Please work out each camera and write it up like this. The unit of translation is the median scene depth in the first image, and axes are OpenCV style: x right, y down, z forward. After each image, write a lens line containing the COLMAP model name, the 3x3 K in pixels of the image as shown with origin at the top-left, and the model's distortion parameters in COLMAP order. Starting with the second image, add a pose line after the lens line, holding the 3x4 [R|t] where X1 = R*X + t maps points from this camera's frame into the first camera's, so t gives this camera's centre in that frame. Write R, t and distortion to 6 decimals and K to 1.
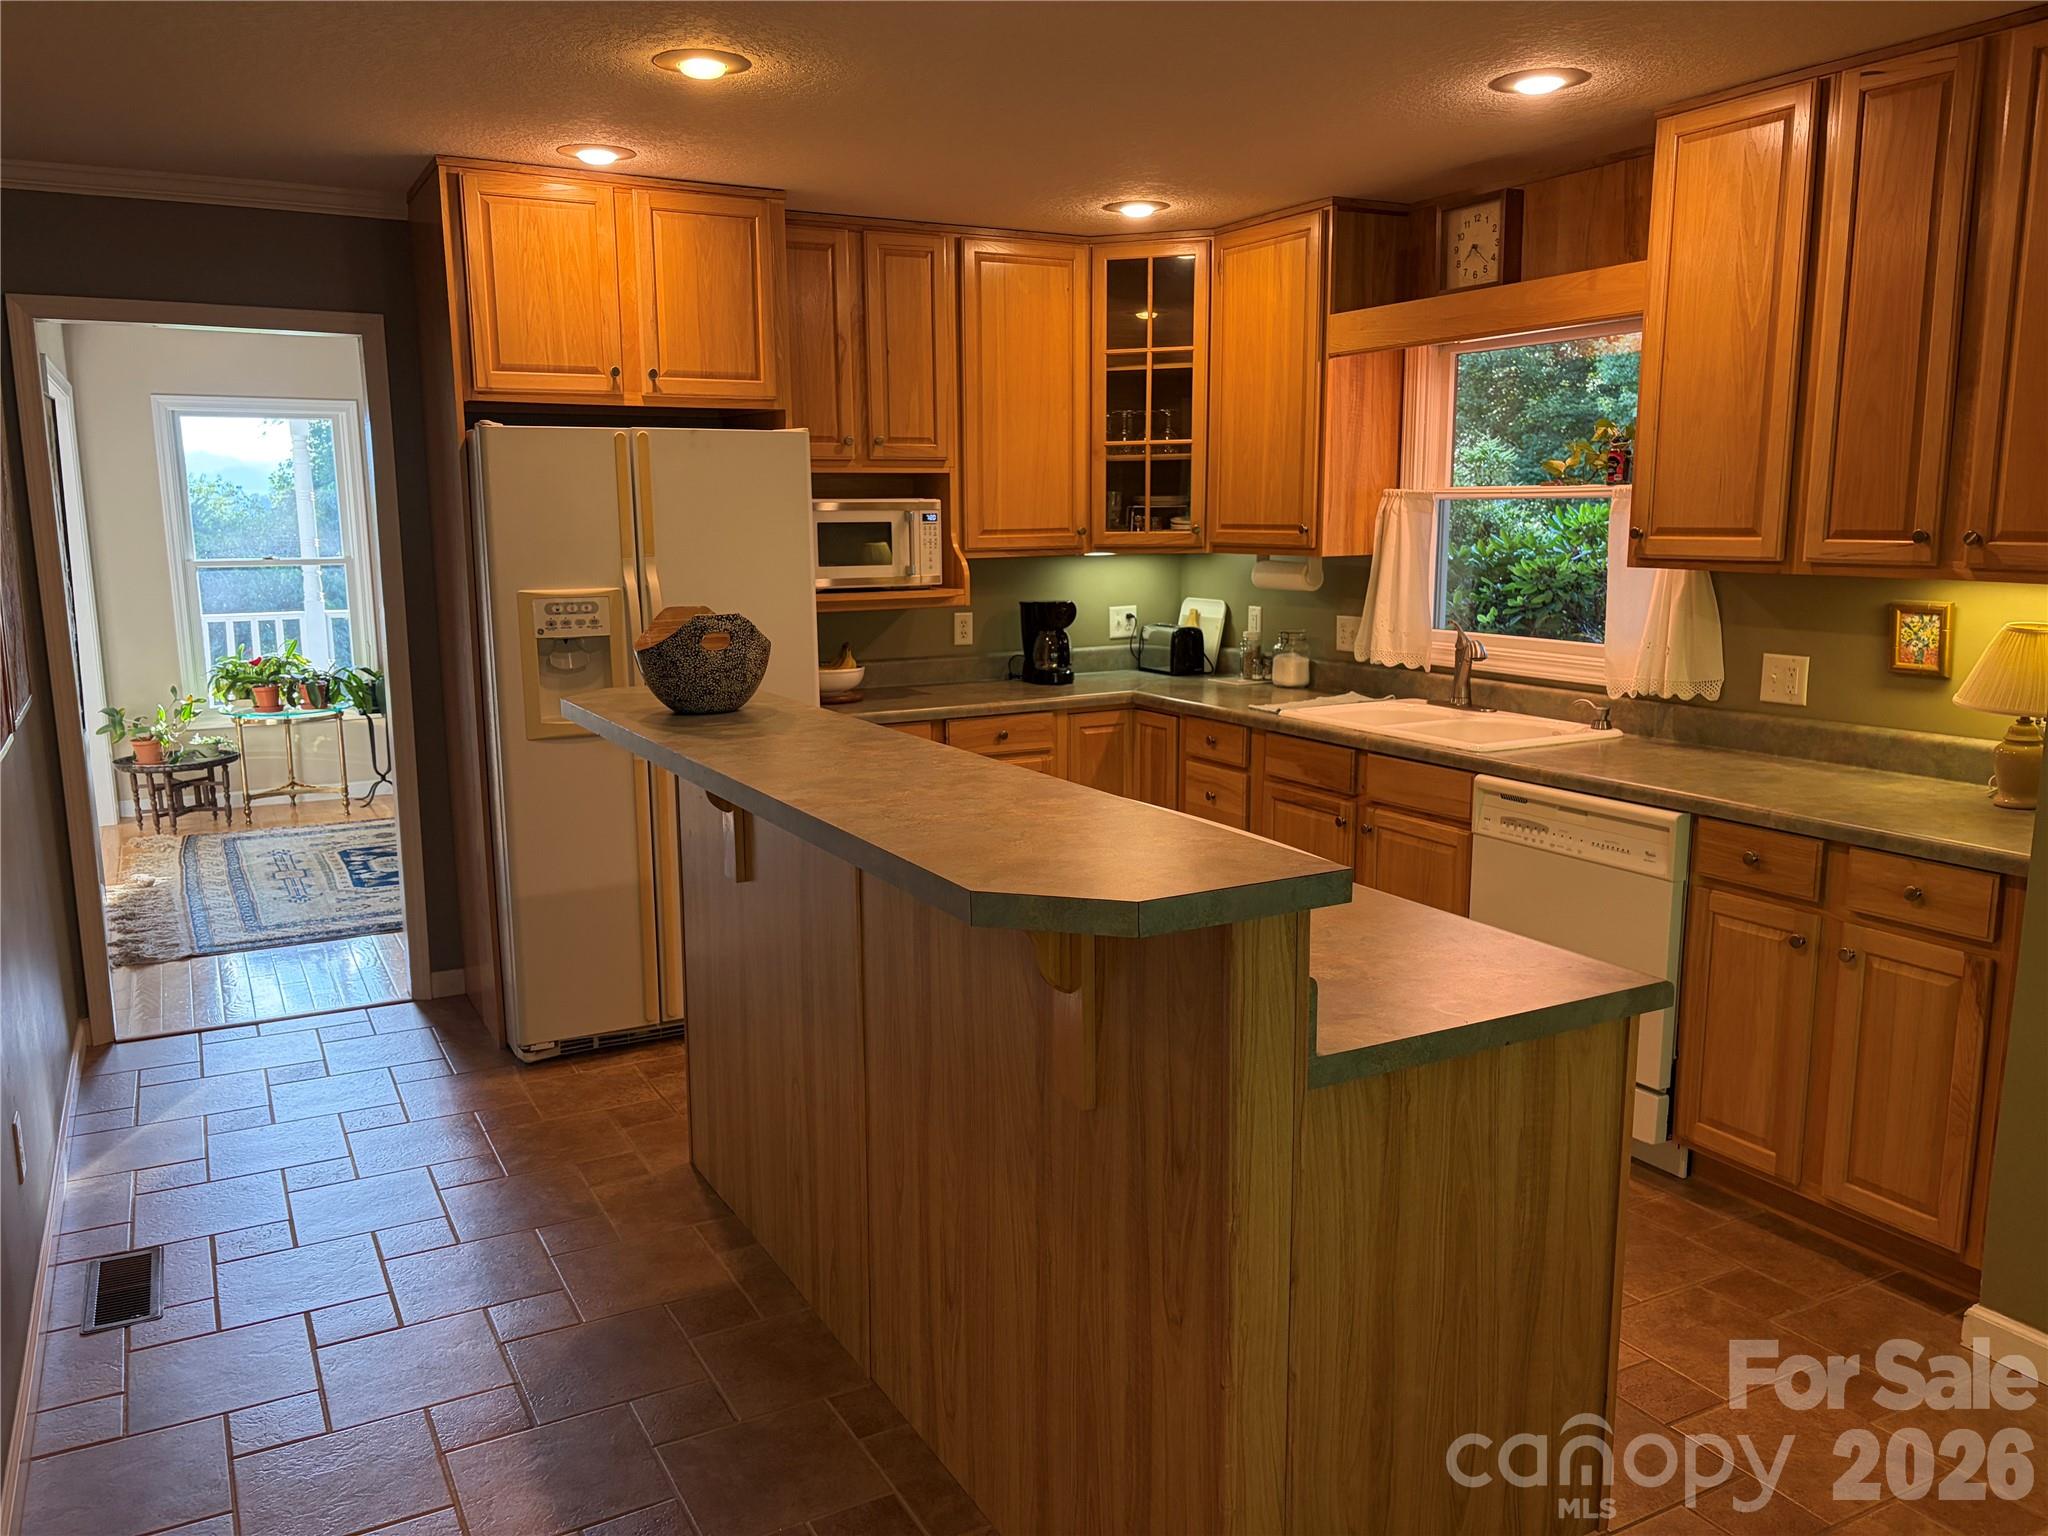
lens RADIAL K [[1564.7, 0, 1019.5], [0, 1564.7, 803.2], [0, 0, 1]] dist [0.095786, -0.285582]
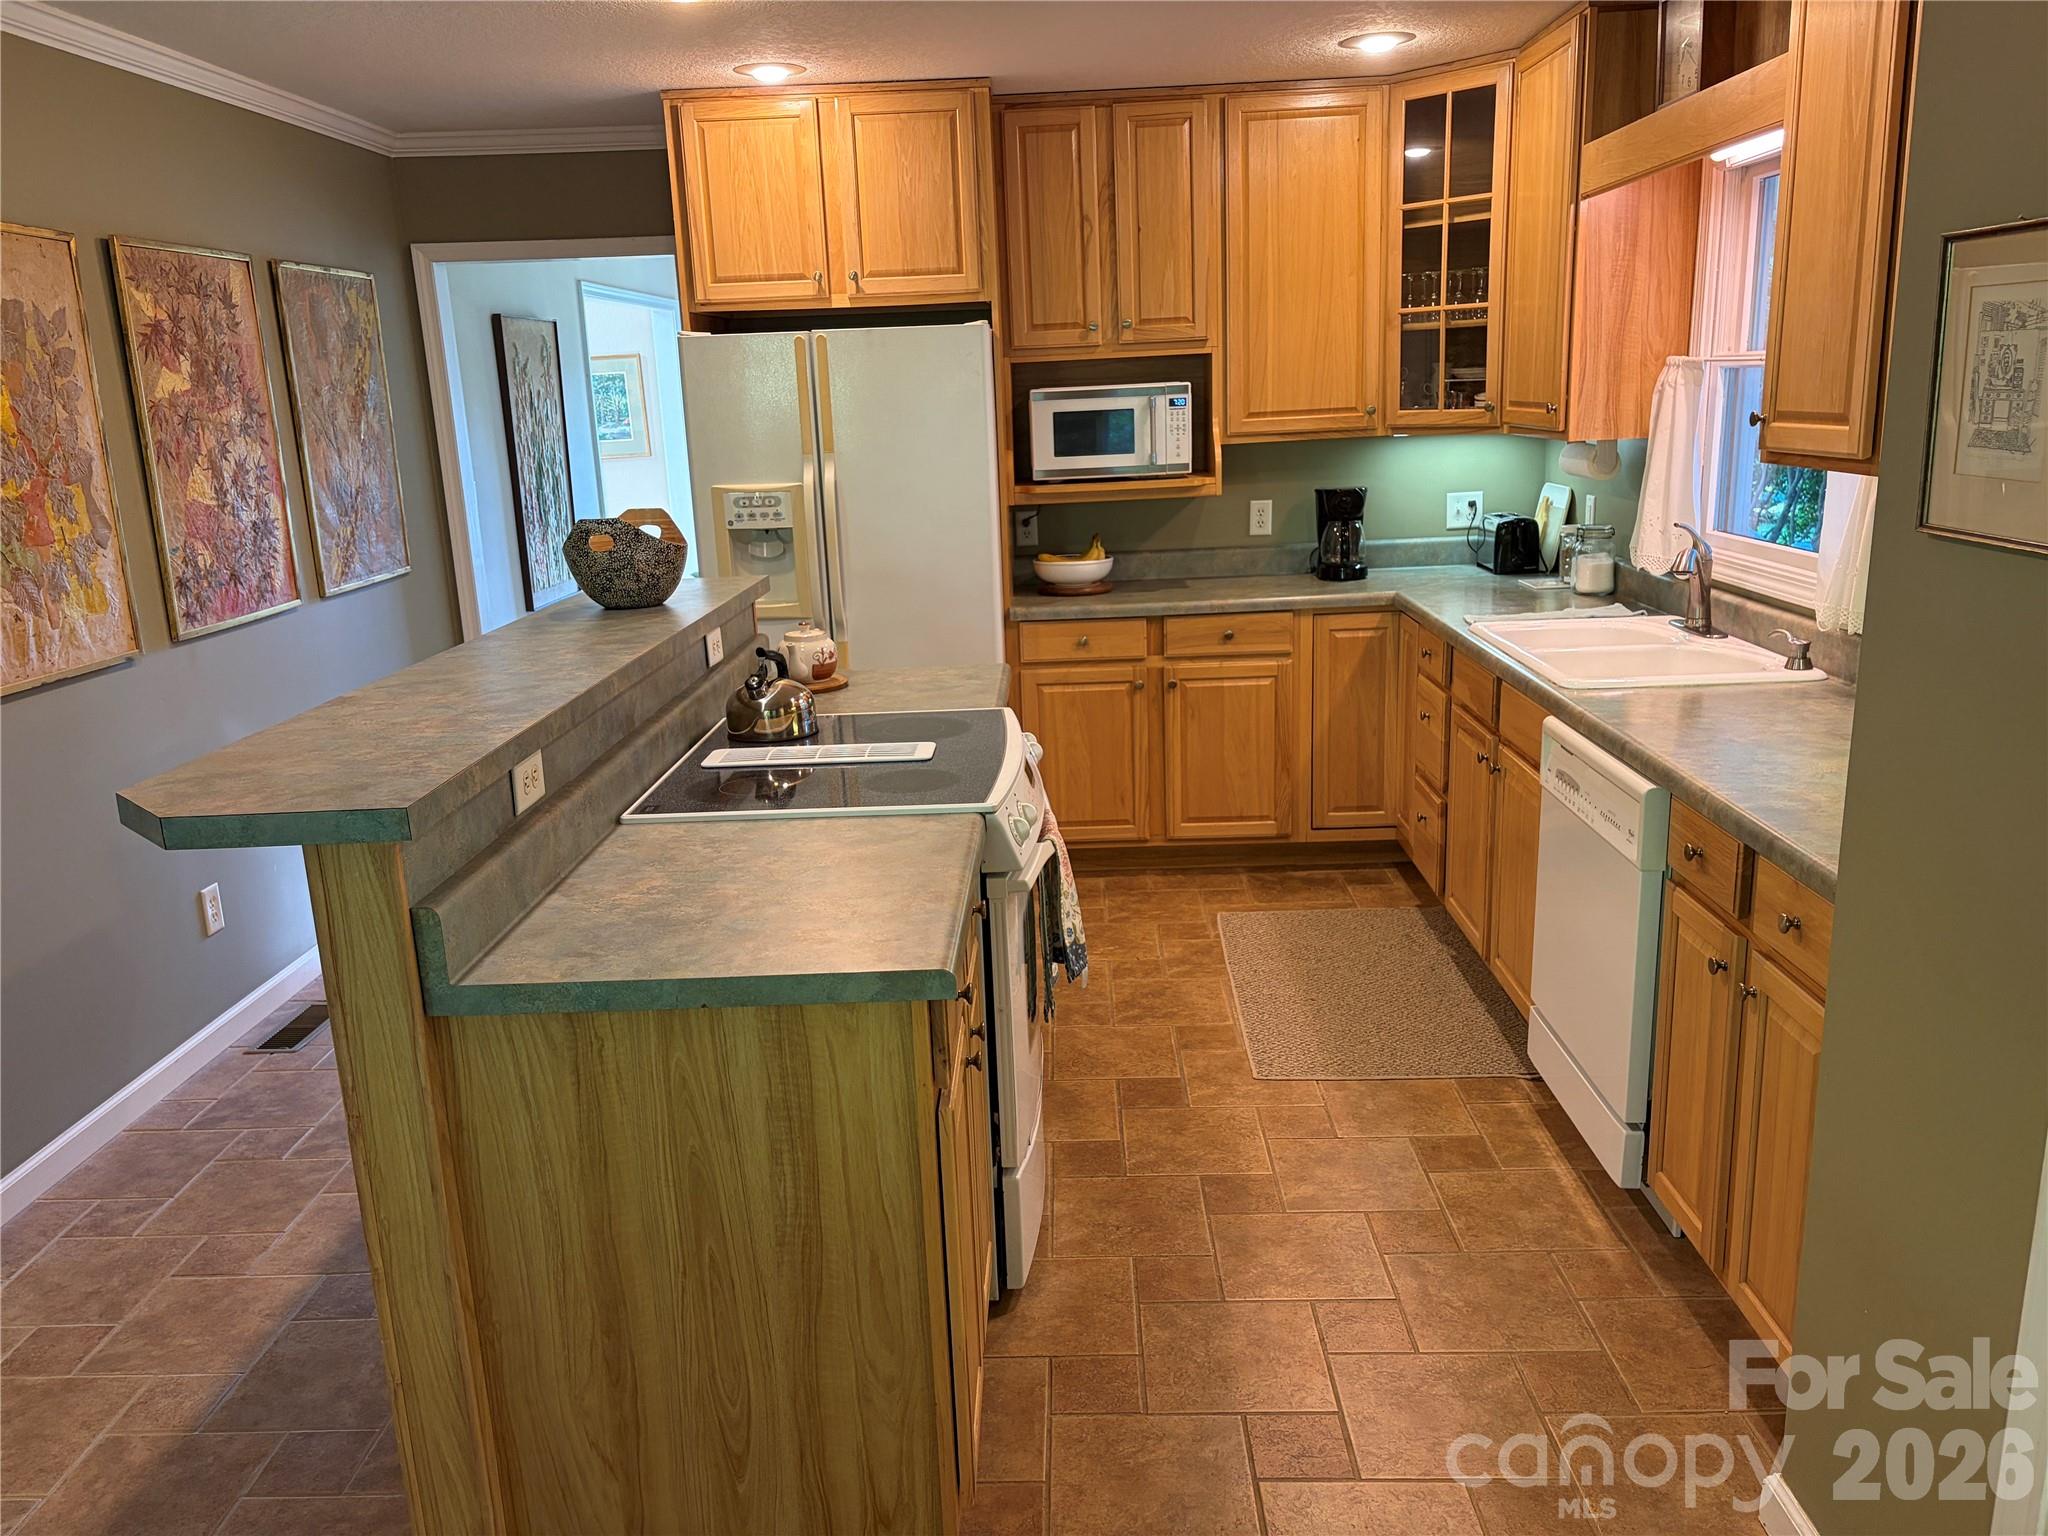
lens RADIAL K [[1564.7, 0, 1019.5], [0, 1564.7, 803.2], [0, 0, 1]] dist [0.095786, -0.285582]
pose [[0.861611, 0.103602, -0.496883, 0.372876], [-0.060780, 0.992963, 0.101642, -0.031574], [0.503917, -0.057376, 0.861844, 0.111114]]
